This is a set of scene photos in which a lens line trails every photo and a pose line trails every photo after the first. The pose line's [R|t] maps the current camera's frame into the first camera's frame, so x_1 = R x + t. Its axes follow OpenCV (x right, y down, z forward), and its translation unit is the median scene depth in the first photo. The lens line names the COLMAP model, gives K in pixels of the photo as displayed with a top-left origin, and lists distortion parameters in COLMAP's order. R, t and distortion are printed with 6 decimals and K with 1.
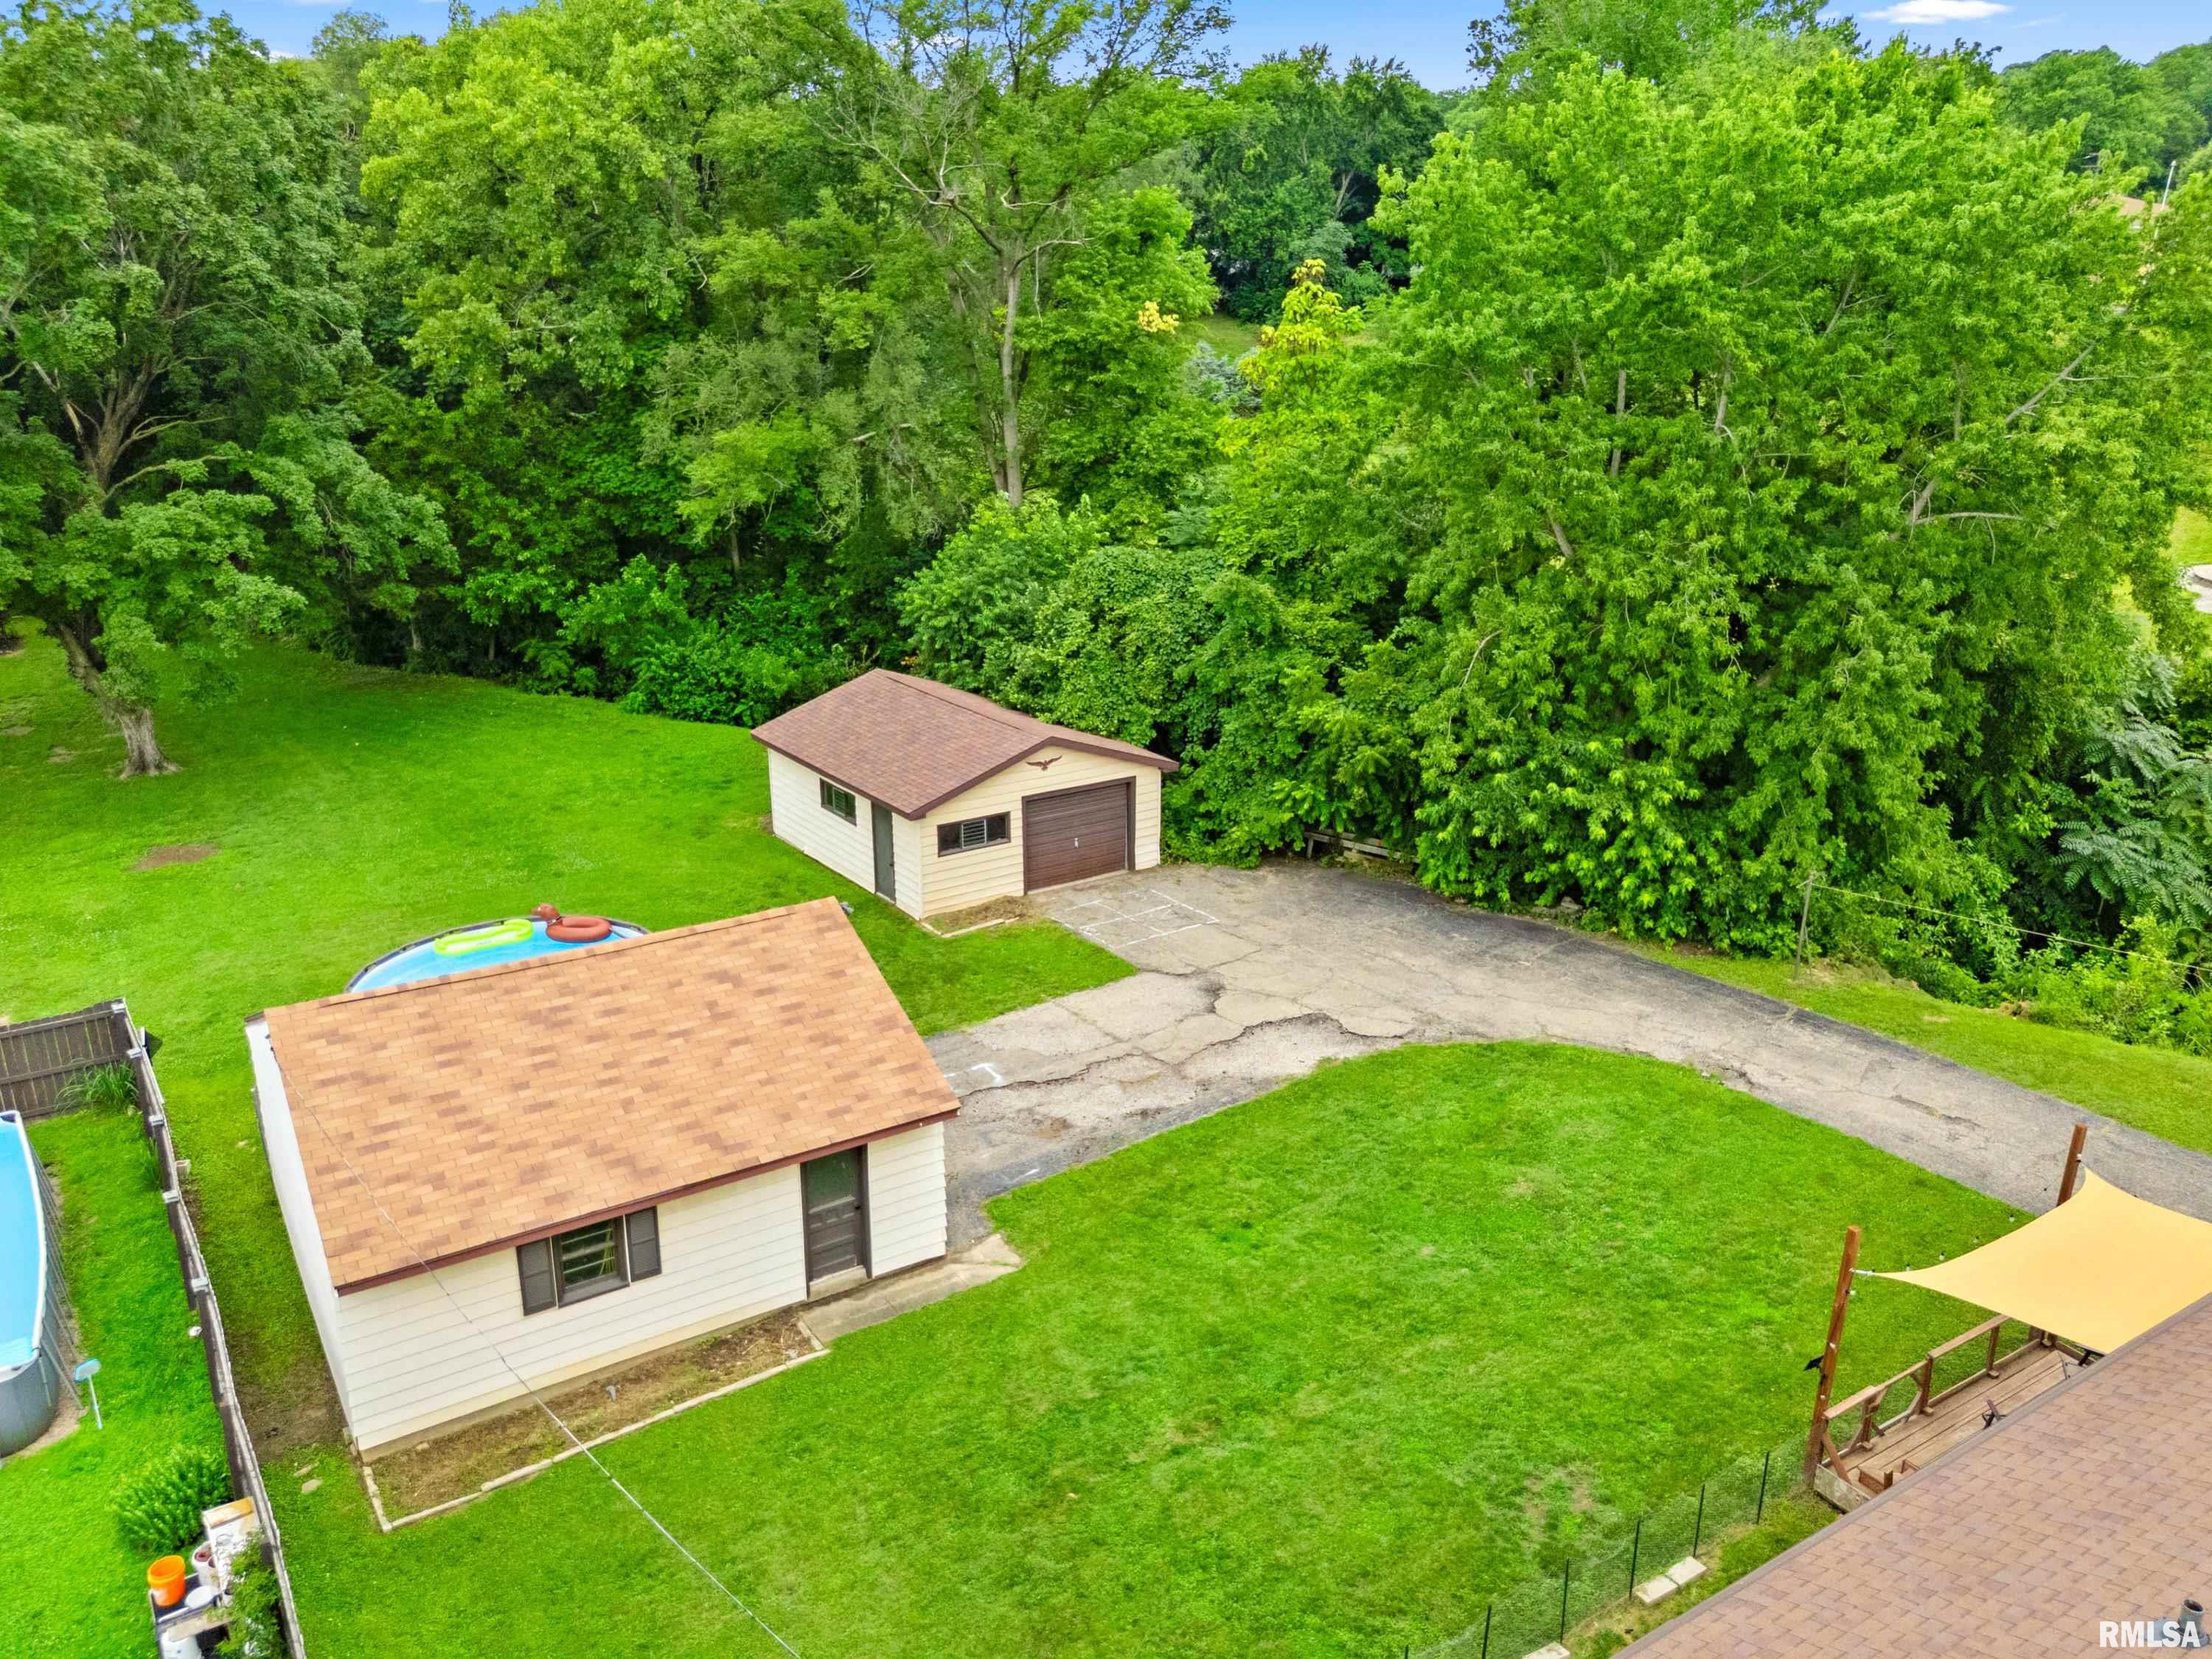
lens RADIAL K [[1608.8, 0, 1106.0], [0, 1608.8, 829.5], [0, 0, 1]] dist [0.088827, -0.081893]
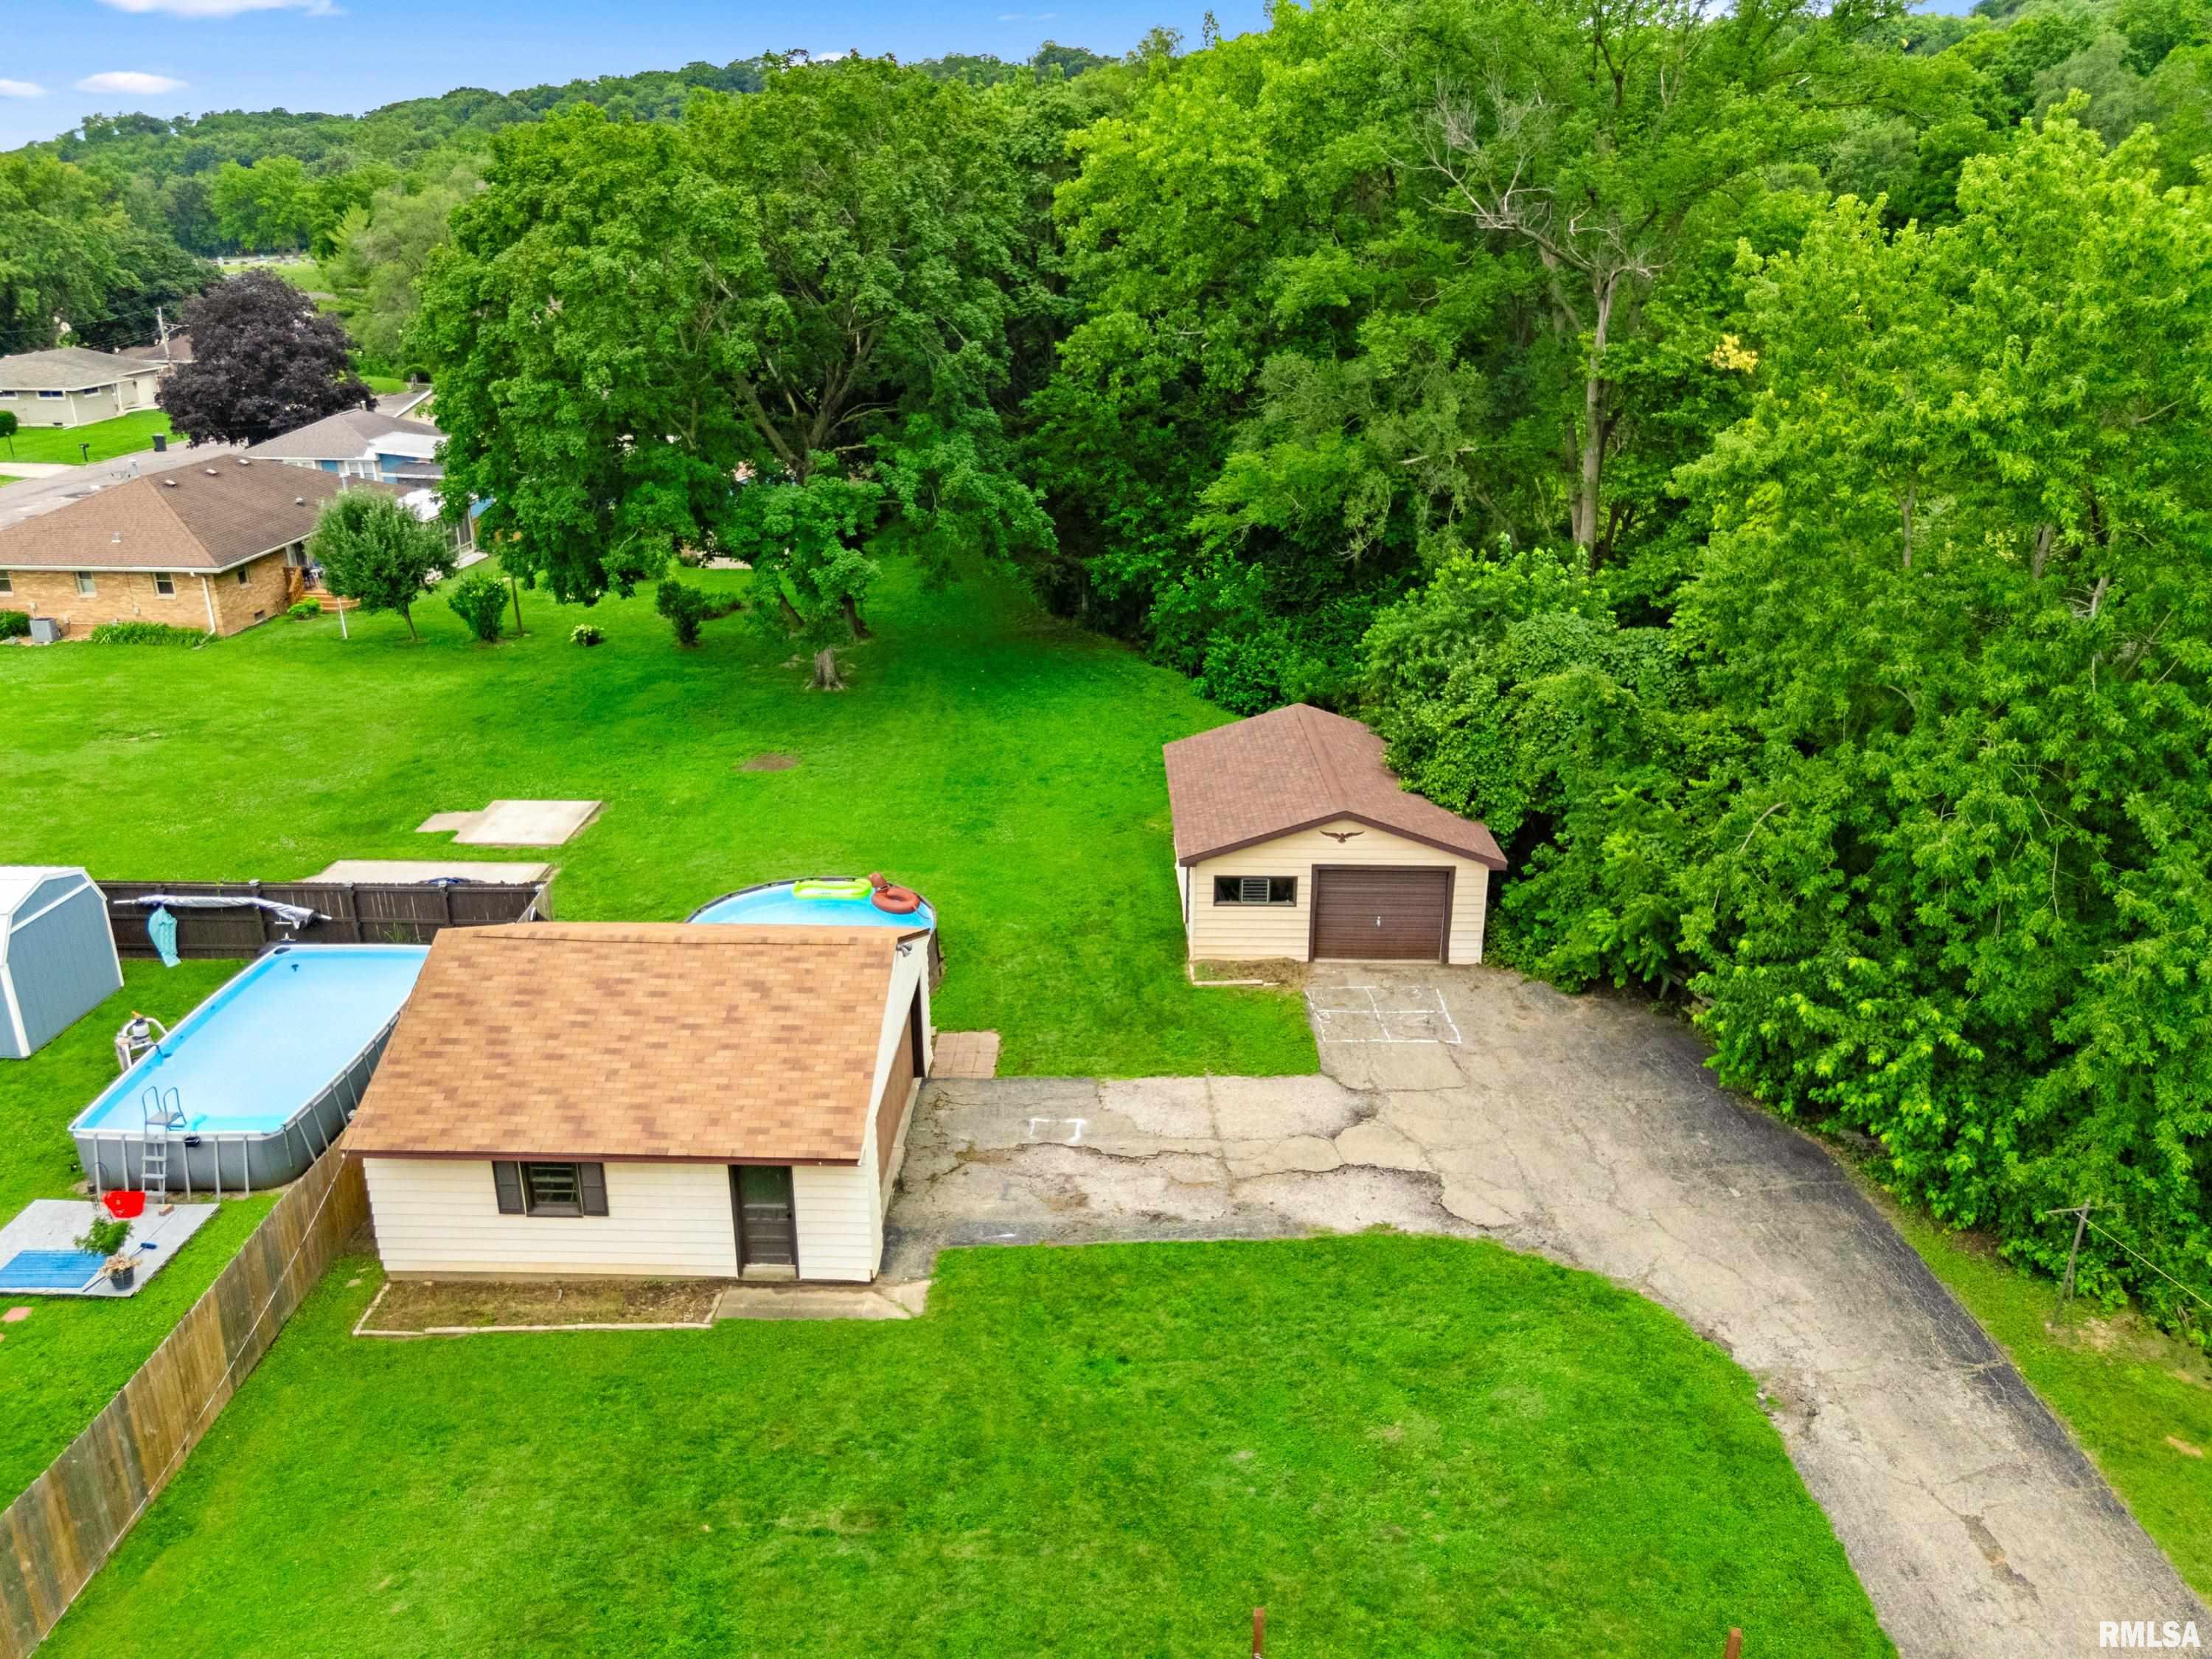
lens RADIAL K [[1608.8, 0, 1106.0], [0, 1608.8, 829.5], [0, 0, 1]] dist [0.088827, -0.081893]
pose [[0.828887, 0.202020, -0.521665, 0.356065], [-0.180753, 0.979216, 0.092008, -0.110295], [0.529410, 0.018028, 0.848175, 0.093257]]
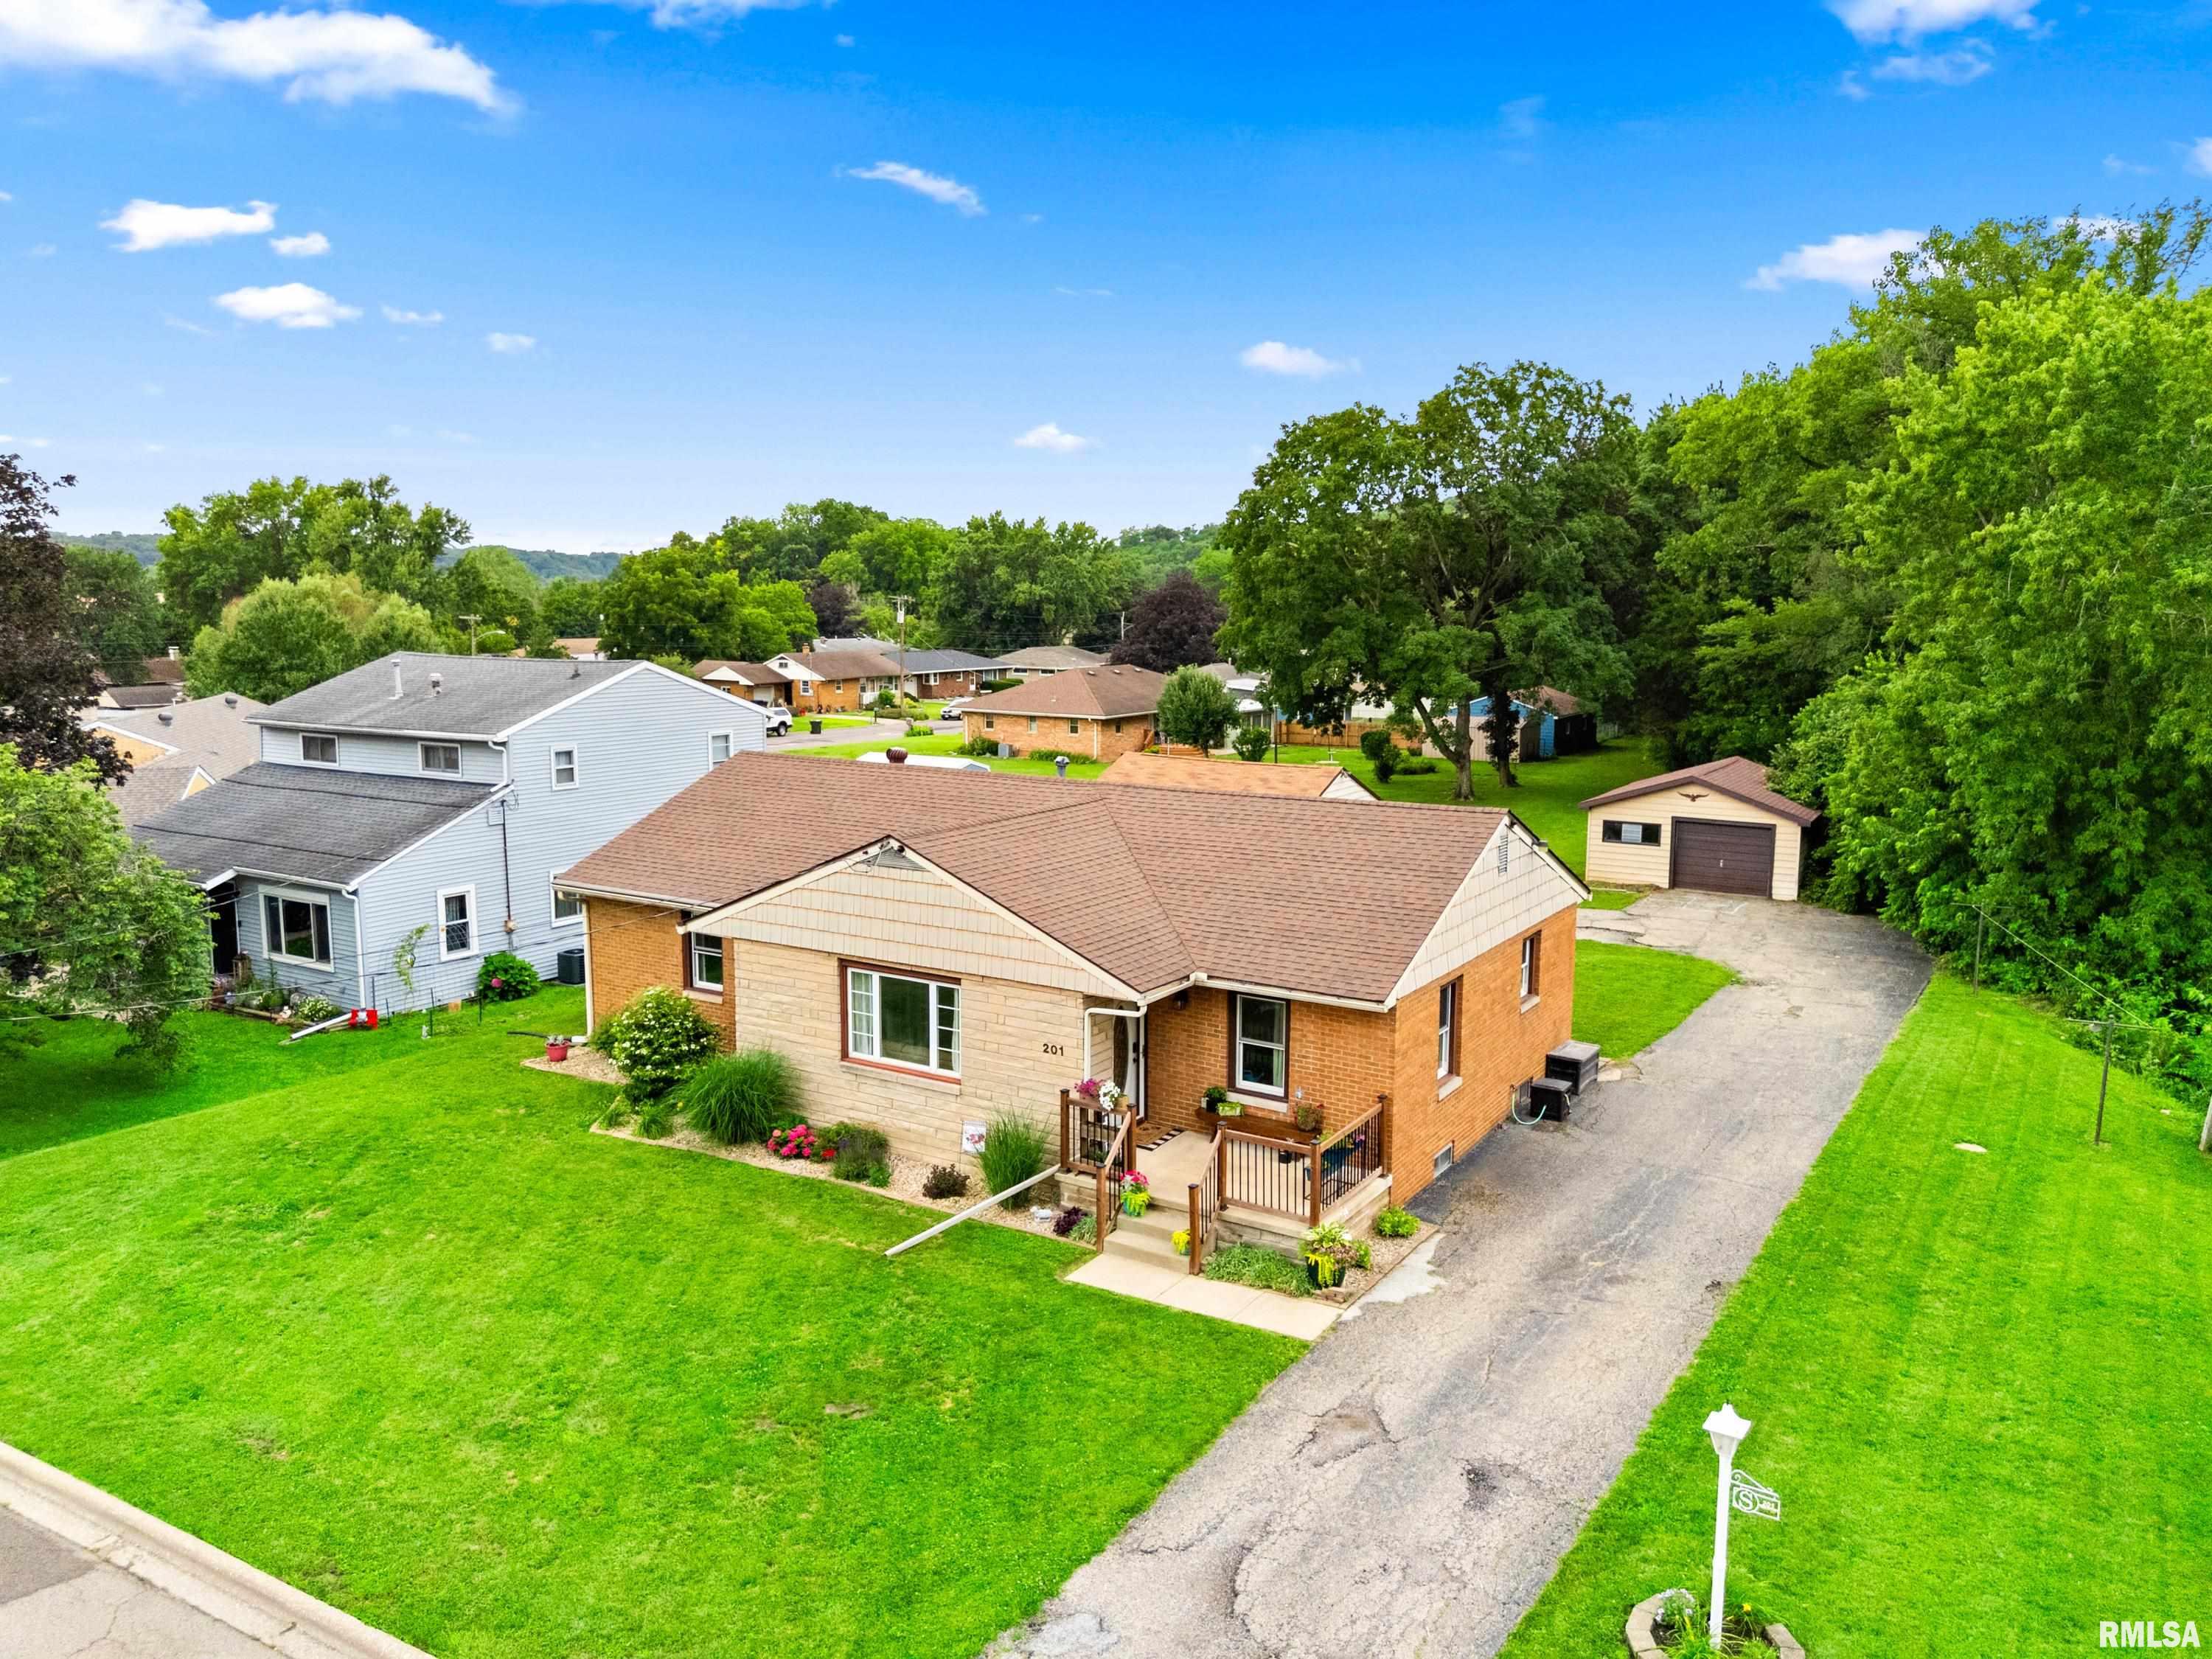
lens RADIAL K [[1637.5, 0, 1110.9], [0, 1637.5, 802.7], [0, 0, 1]] dist [0.035139, -0.001608]
pose [[0.434196, 0.112187, -0.893806, 1.055360], [-0.292021, 0.956162, -0.021845, 0.148153], [0.852173, 0.270495, 0.447922, -0.096690]]
